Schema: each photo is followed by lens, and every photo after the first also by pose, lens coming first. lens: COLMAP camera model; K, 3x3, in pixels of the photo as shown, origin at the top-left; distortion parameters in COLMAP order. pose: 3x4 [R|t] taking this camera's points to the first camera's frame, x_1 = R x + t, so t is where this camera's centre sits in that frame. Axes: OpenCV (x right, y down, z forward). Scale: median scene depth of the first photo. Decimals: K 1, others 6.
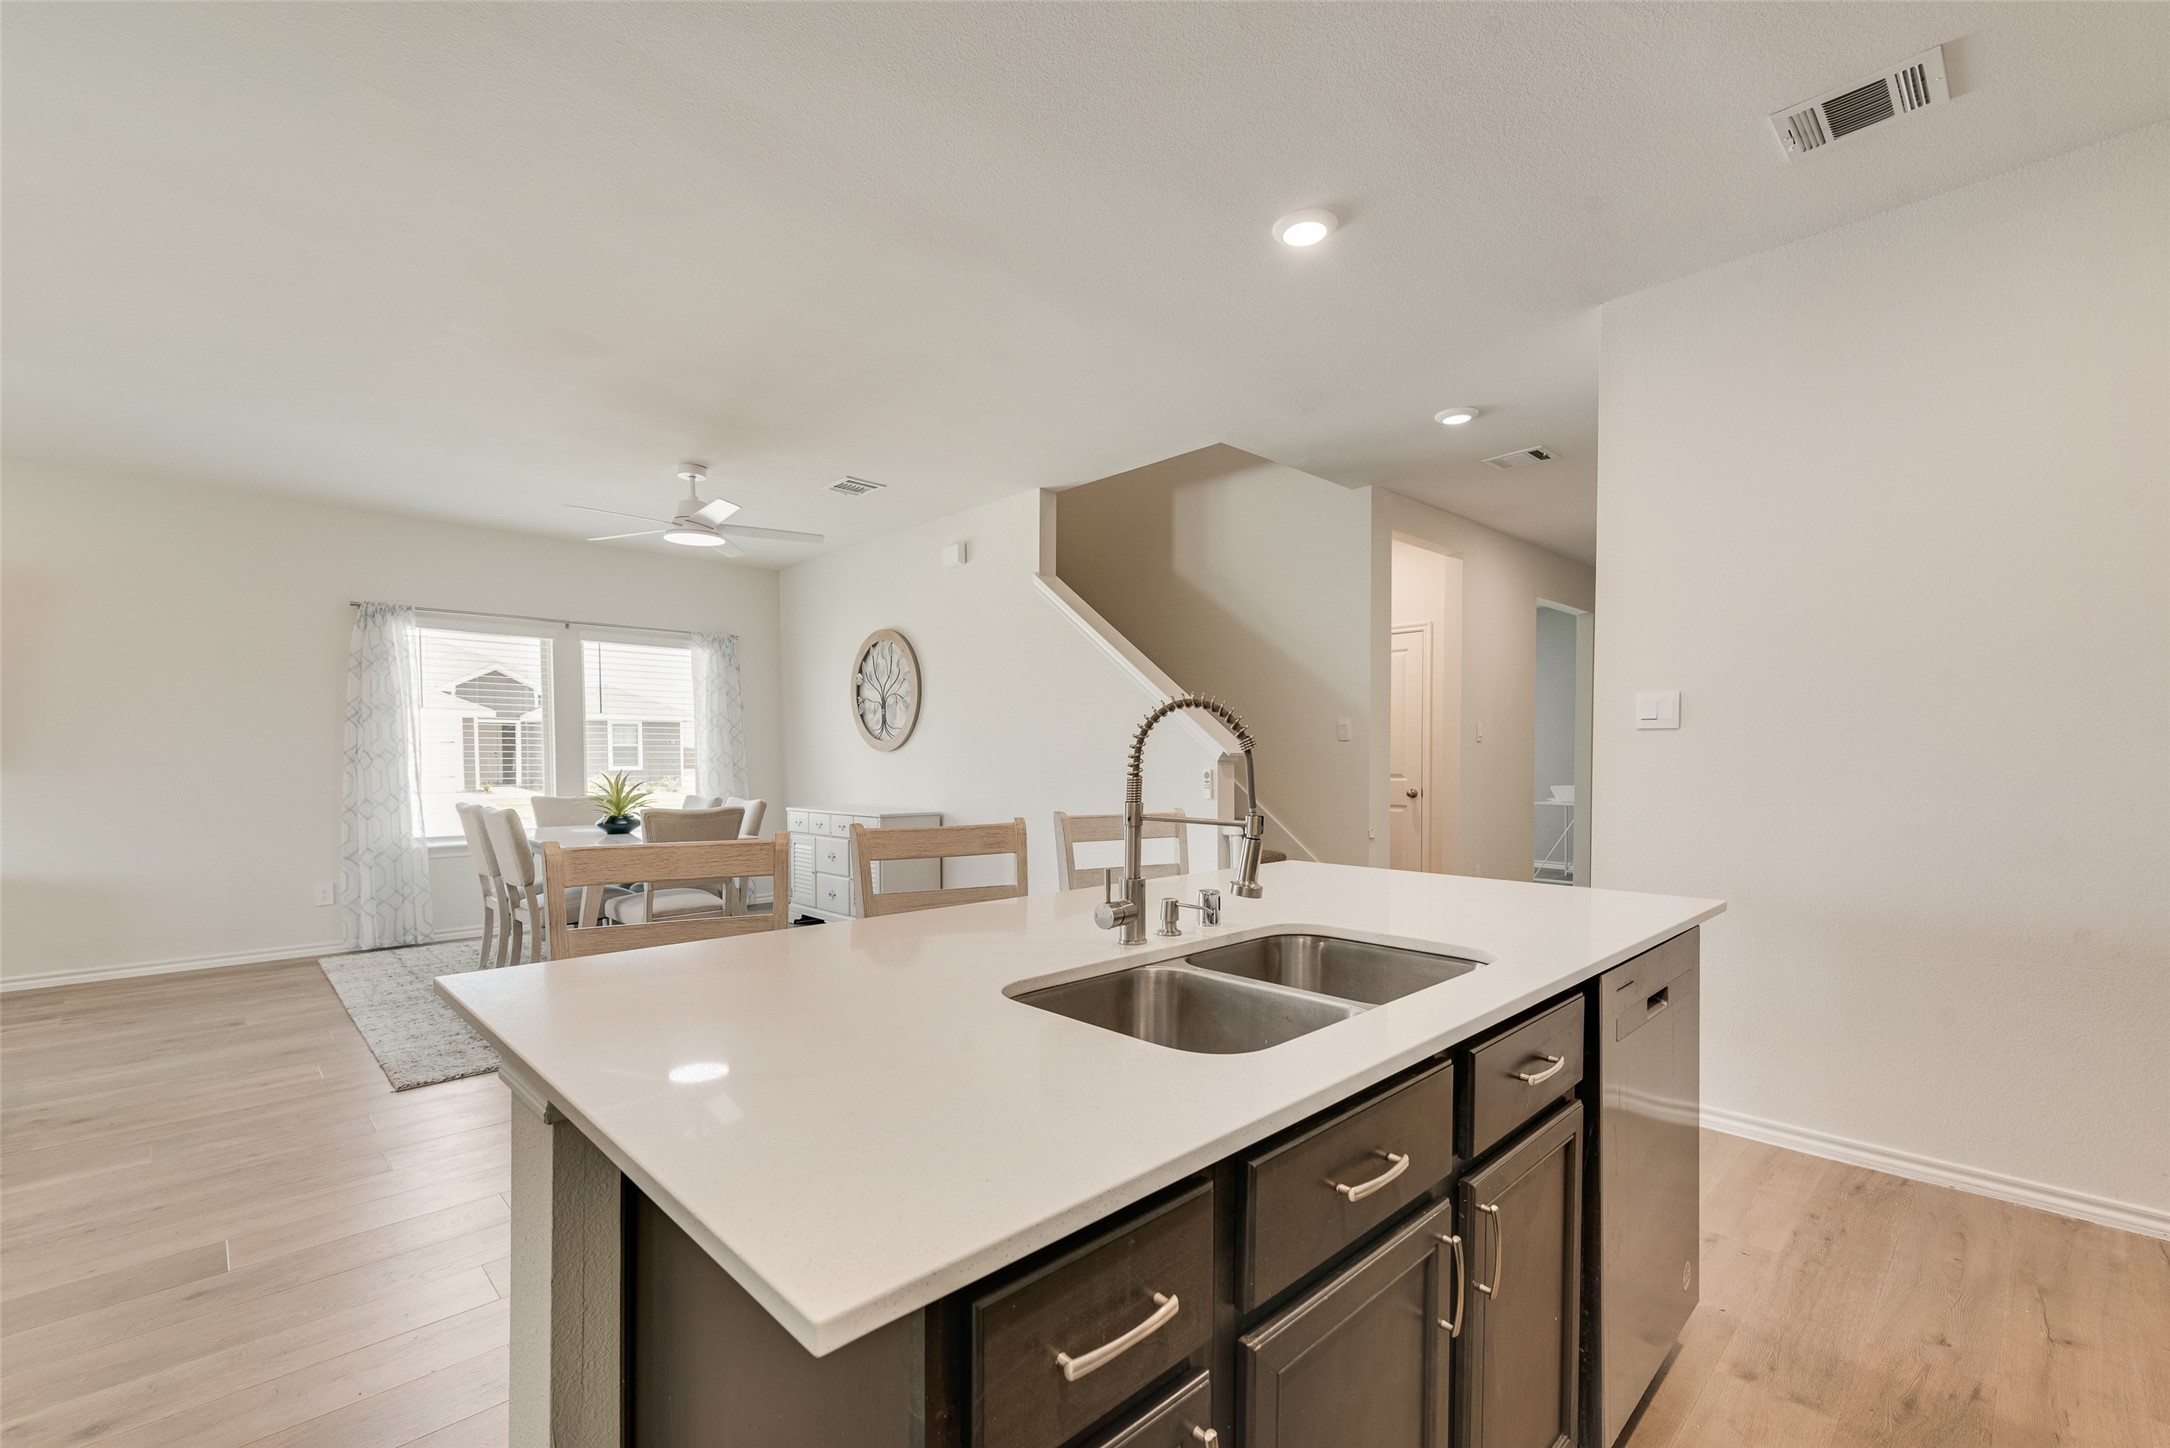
lens RADIAL K [[917.6, 0, 1092.3], [0, 917.6, 771.6], [0, 0, 1]] dist [0.010221, -0.000235]
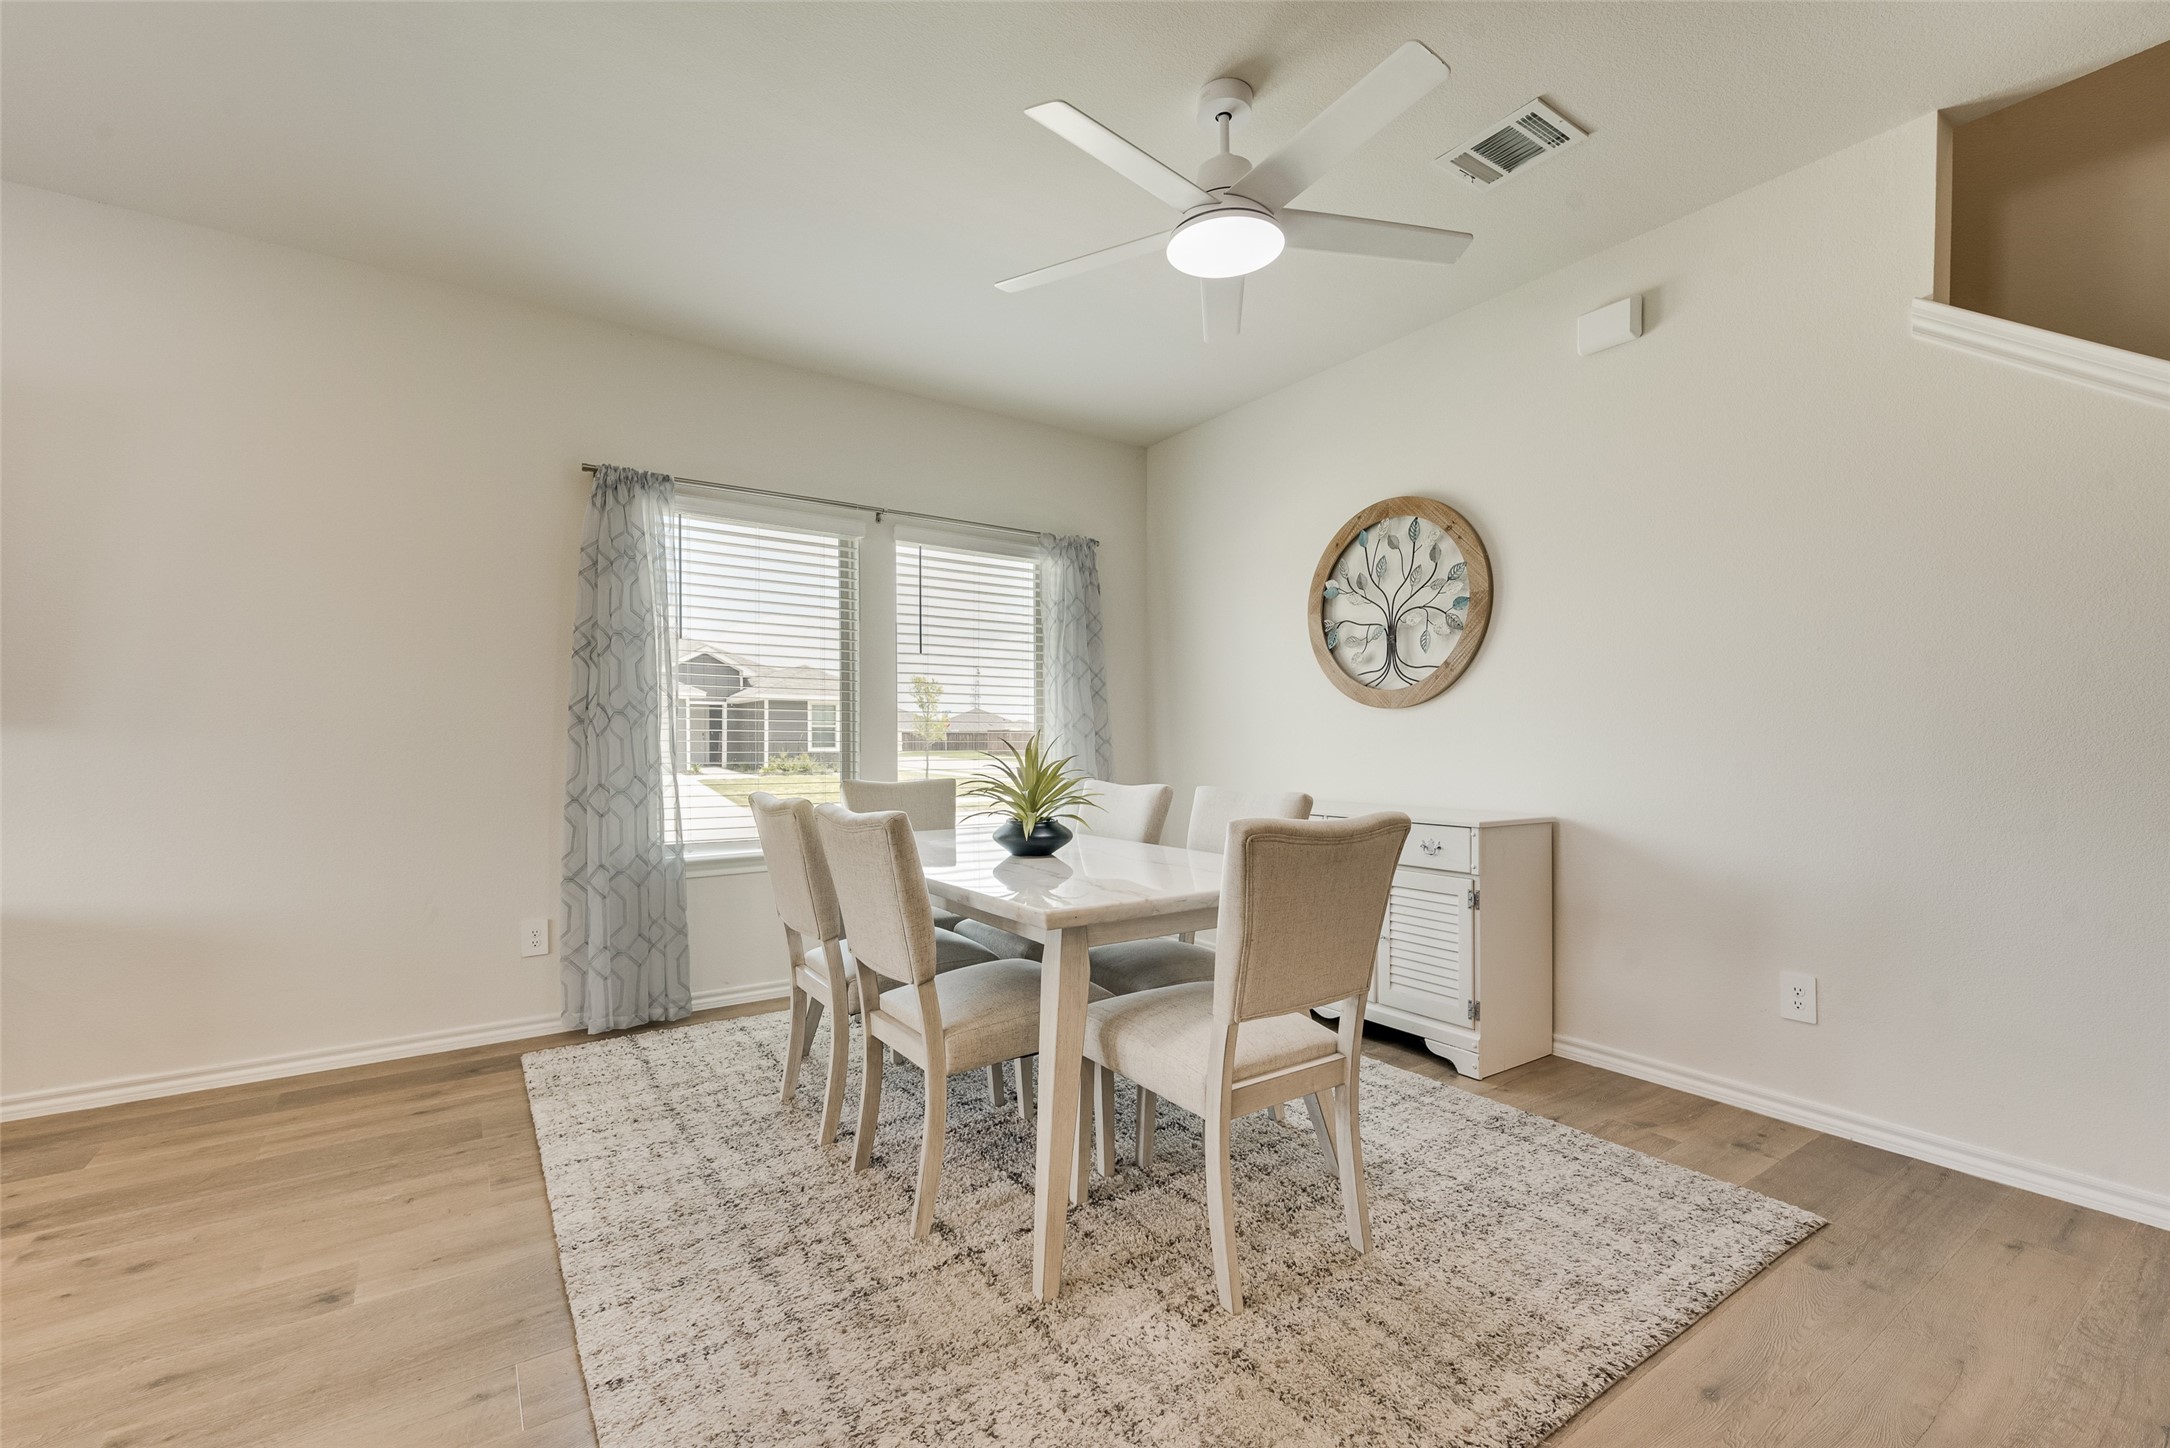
lens RADIAL K [[916.5, 0, 1082.7], [0, 916.5, 728.1], [0, 0, 1]] dist [0.019133, -0.004639]
pose [[0.984943, -0.000748, -0.172876, -0.358018], [-0.004573, 0.999528, -0.030375, 0.010240], [0.172817, 0.030708, 0.984475, 0.443824]]
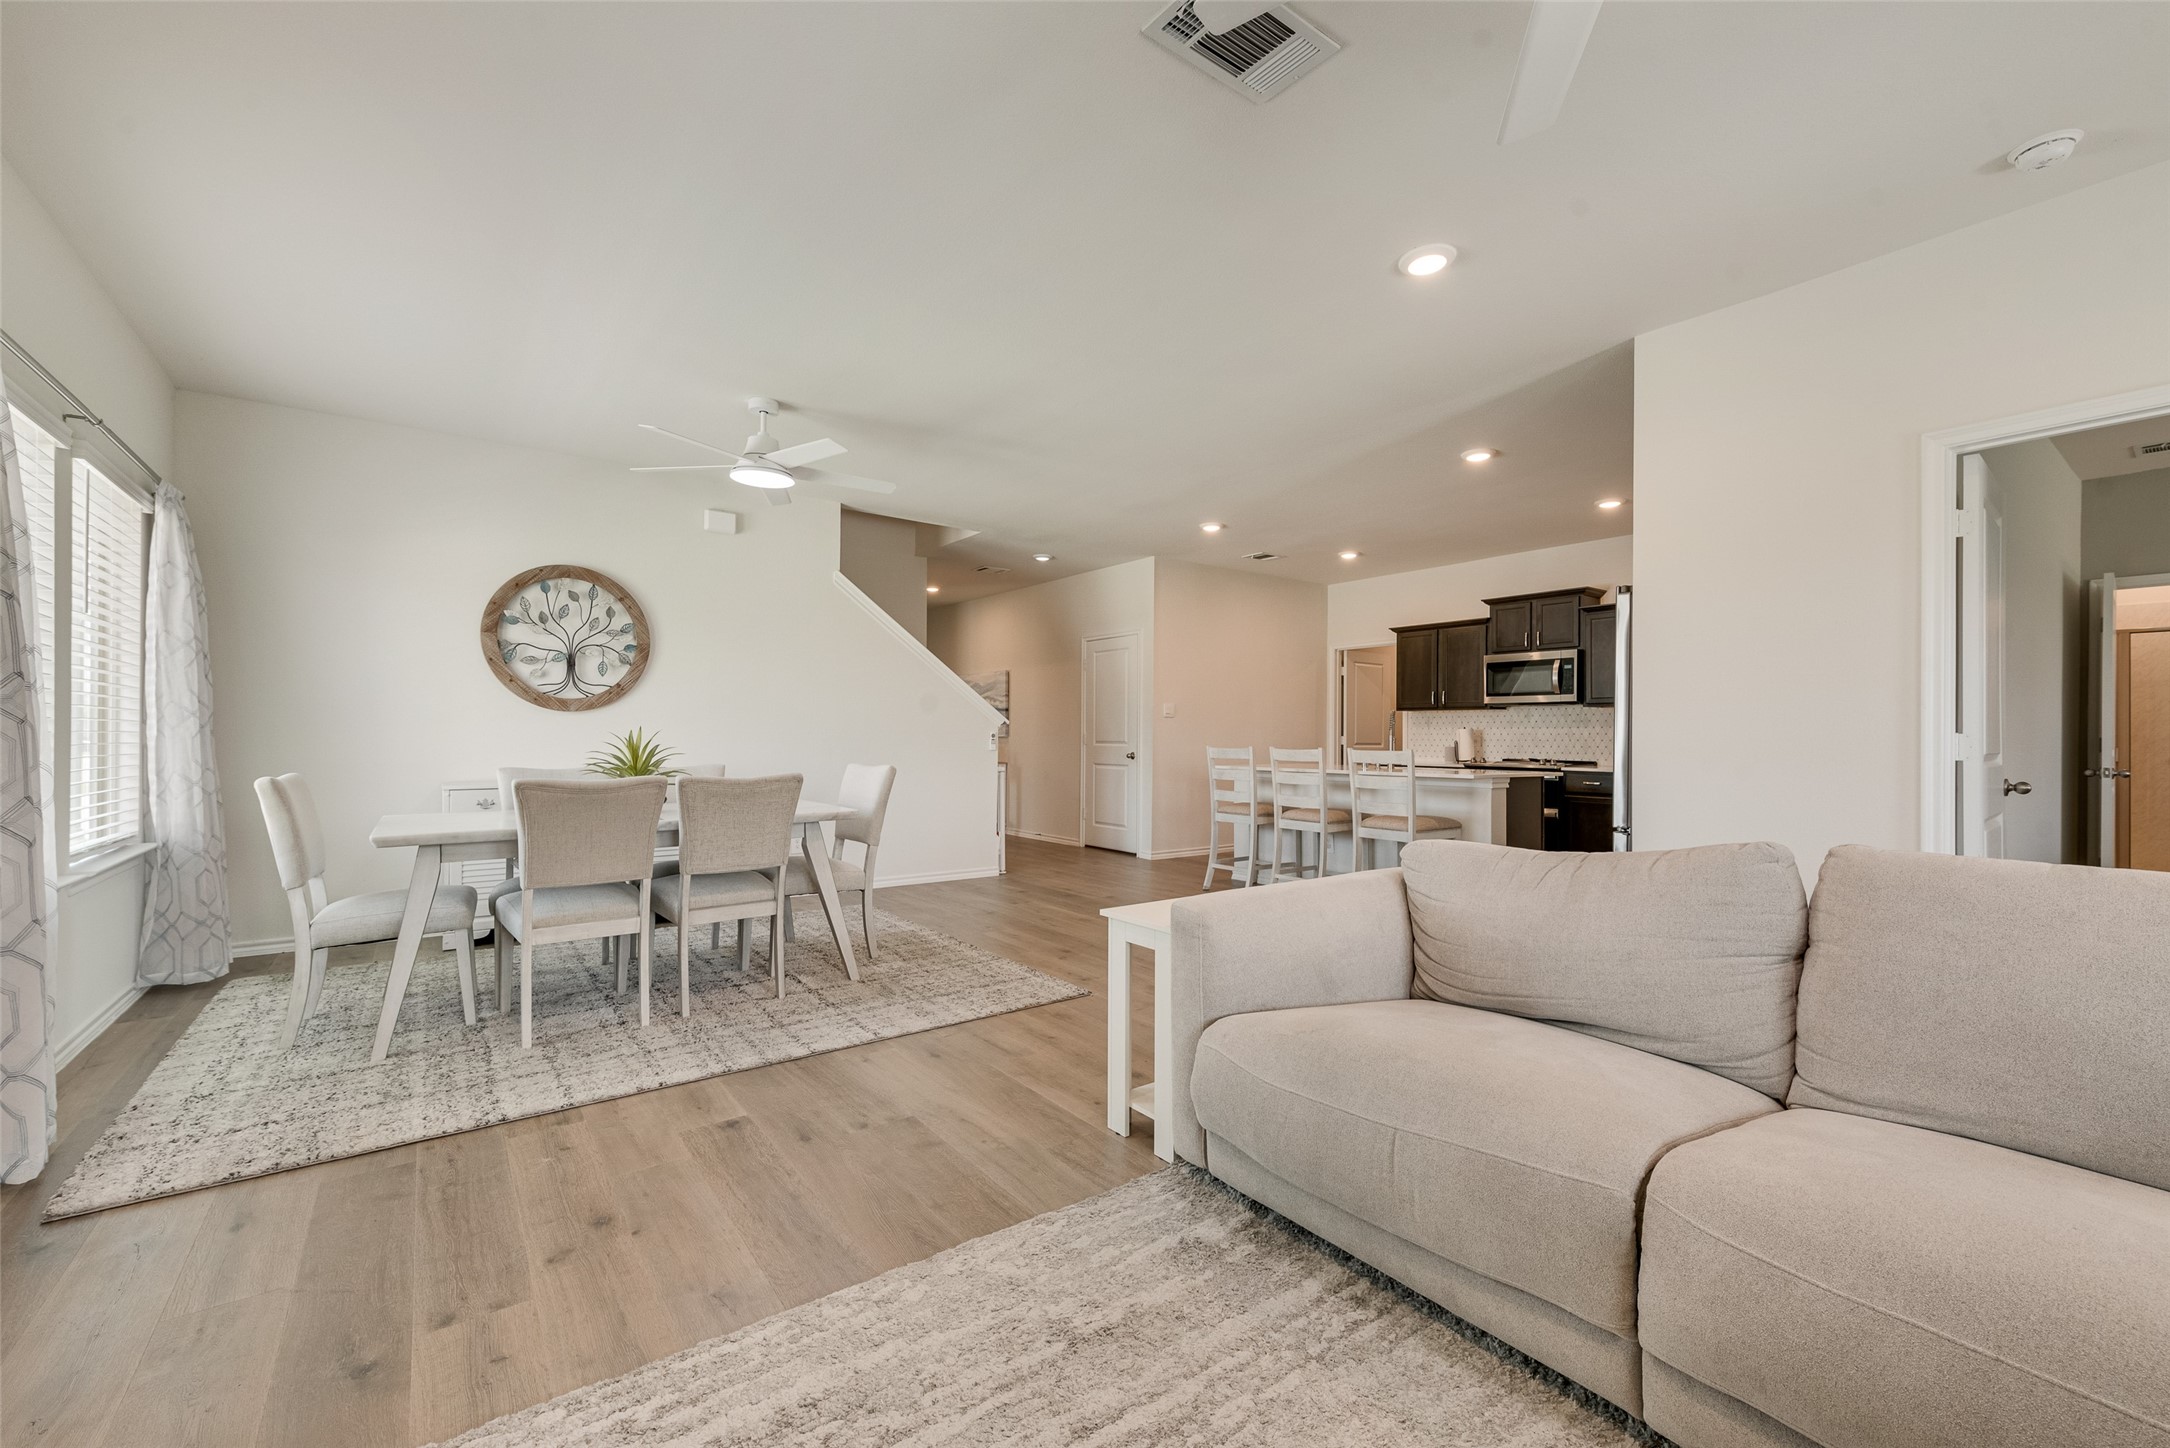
lens RADIAL K [[870.6, 0, 1087.6], [0, 870.6, 734.8], [0, 0, 1]] dist [0.010390, -0.000375]
pose [[0.129397, 0.003284, 0.991587, -1.067266], [0.007154, 0.999965, -0.004246, 0.006498], [-0.991567, 0.007643, 0.129369, 0.485001]]
